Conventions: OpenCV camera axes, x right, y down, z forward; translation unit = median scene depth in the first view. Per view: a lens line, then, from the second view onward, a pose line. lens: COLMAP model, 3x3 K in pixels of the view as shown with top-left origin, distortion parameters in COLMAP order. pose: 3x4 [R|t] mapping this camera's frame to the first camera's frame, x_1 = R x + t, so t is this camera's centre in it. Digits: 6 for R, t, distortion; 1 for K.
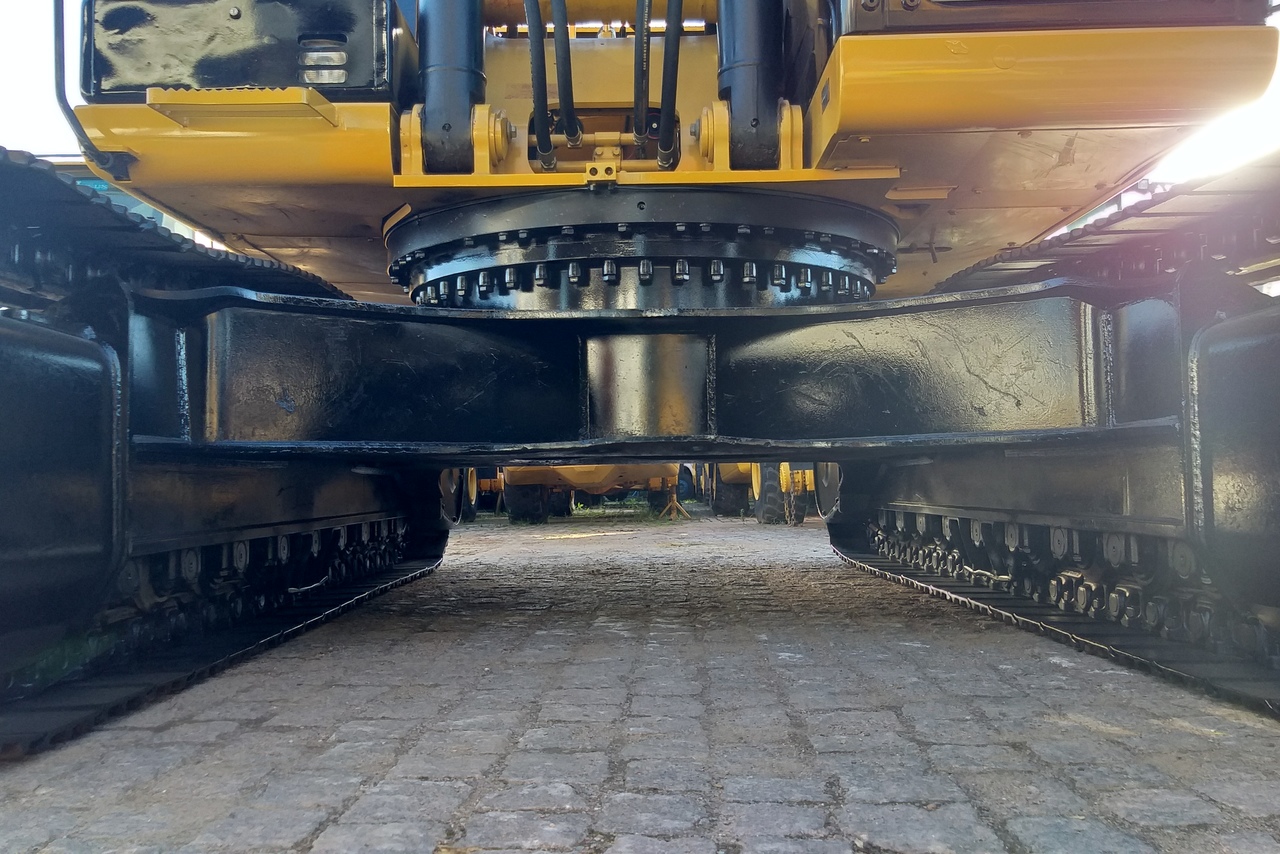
lens RADIAL K [[1185.0, 0, 639.2], [0, 1185.0, 418.0], [0, 0, 1]] dist [0.057668, -0.113489]
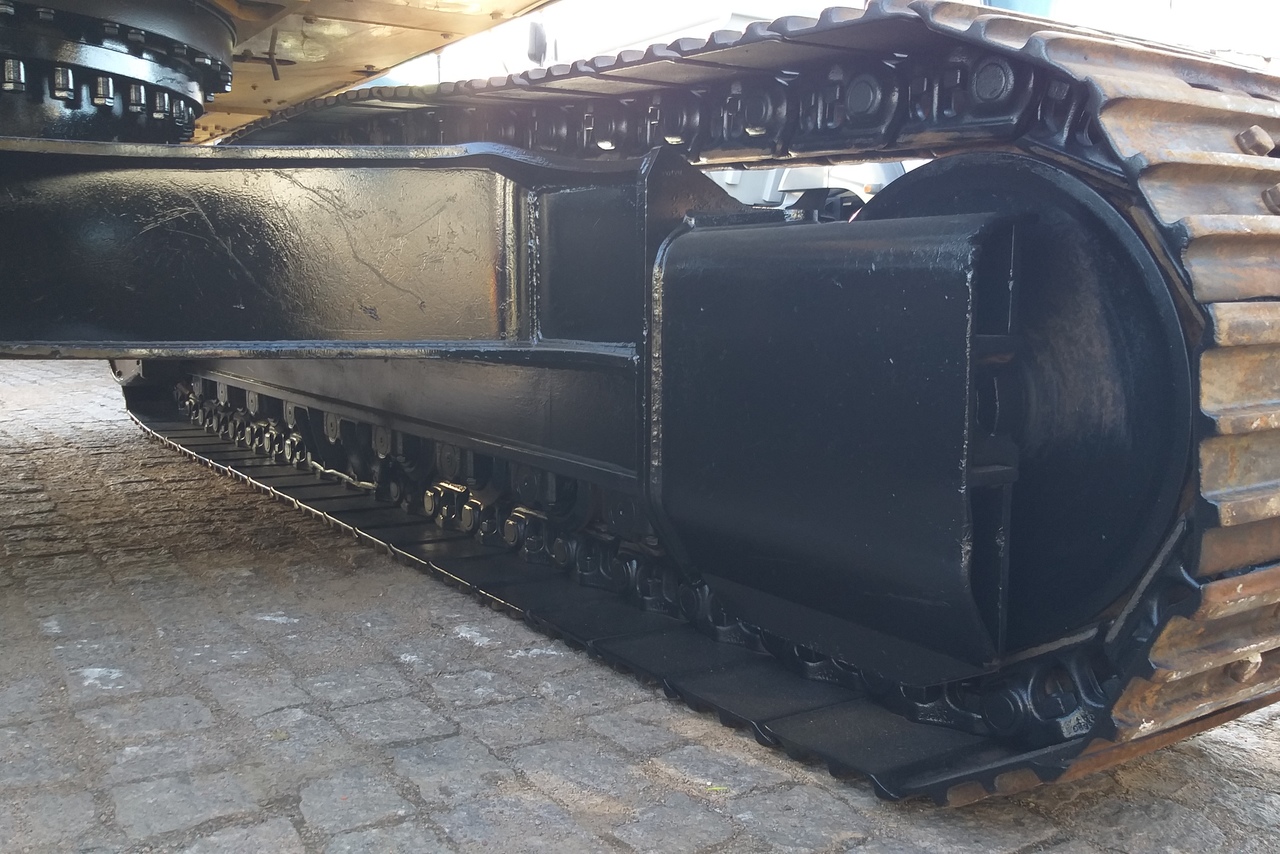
lens RADIAL K [[1185.0, 0, 639.2], [0, 1185.0, 418.0], [0, 0, 1]] dist [0.057668, -0.113489]
pose [[0.836599, -0.041472, 0.546244, 0.014111], [-0.049775, 0.987251, 0.151187, -0.050903], [-0.545550, -0.153672, 0.823869, 0.234441]]
